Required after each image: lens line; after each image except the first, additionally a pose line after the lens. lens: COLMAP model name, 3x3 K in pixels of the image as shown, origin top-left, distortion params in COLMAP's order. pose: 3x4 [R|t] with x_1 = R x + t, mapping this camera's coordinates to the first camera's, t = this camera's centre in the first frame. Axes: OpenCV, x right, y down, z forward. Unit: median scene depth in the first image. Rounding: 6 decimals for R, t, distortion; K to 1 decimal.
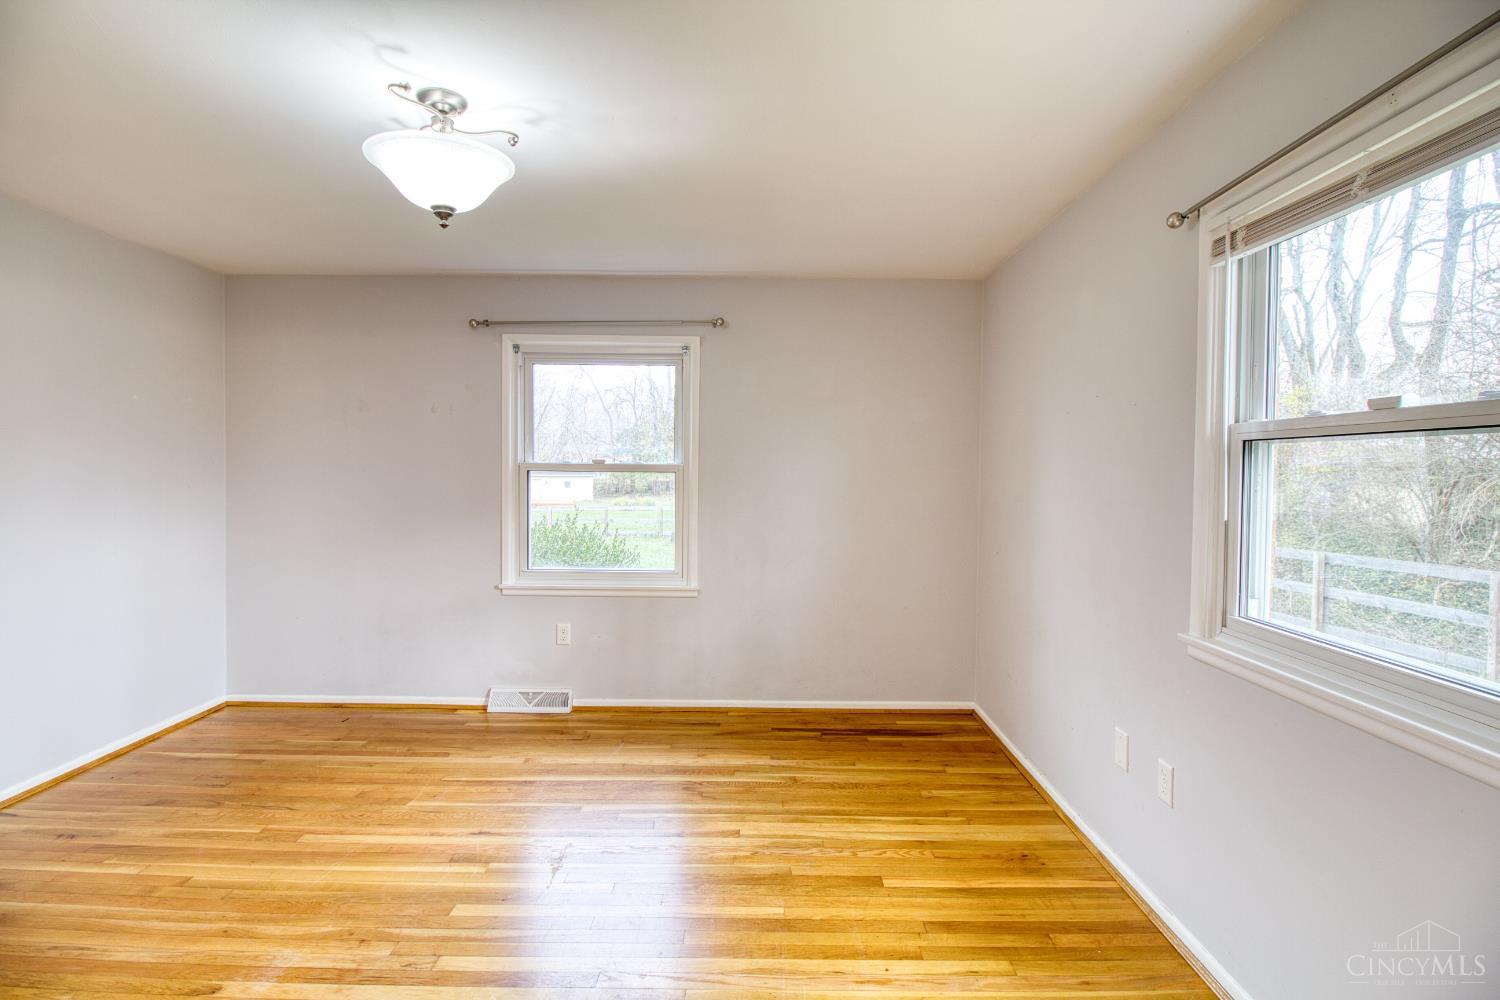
lens RADIAL K [[685.9, 0, 771.7], [0, 685.9, 494.0], [0, 0, 1]] dist [-0.000144, -0.000773]
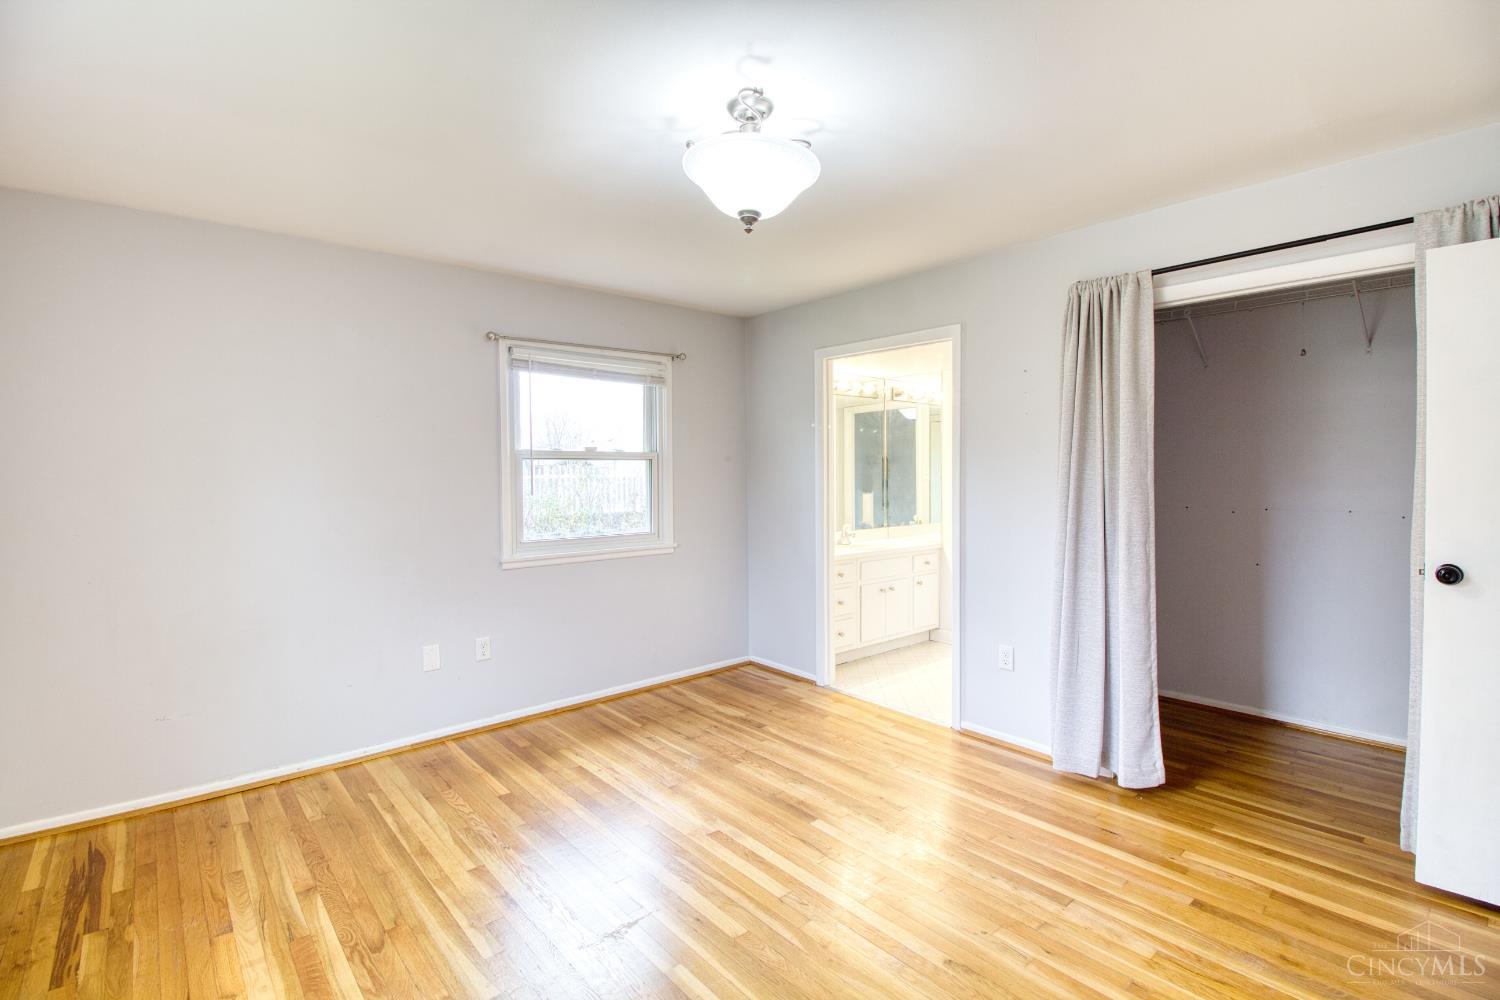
lens RADIAL K [[685.9, 0, 771.7], [0, 685.9, 494.0], [0, 0, 1]] dist [-0.000144, -0.000773]
pose [[-0.679218, -0.011730, 0.733843, -0.989111], [0.025598, 0.998885, 0.039660, -0.021152], [-0.733490, 0.045722, -0.678161, 1.333026]]
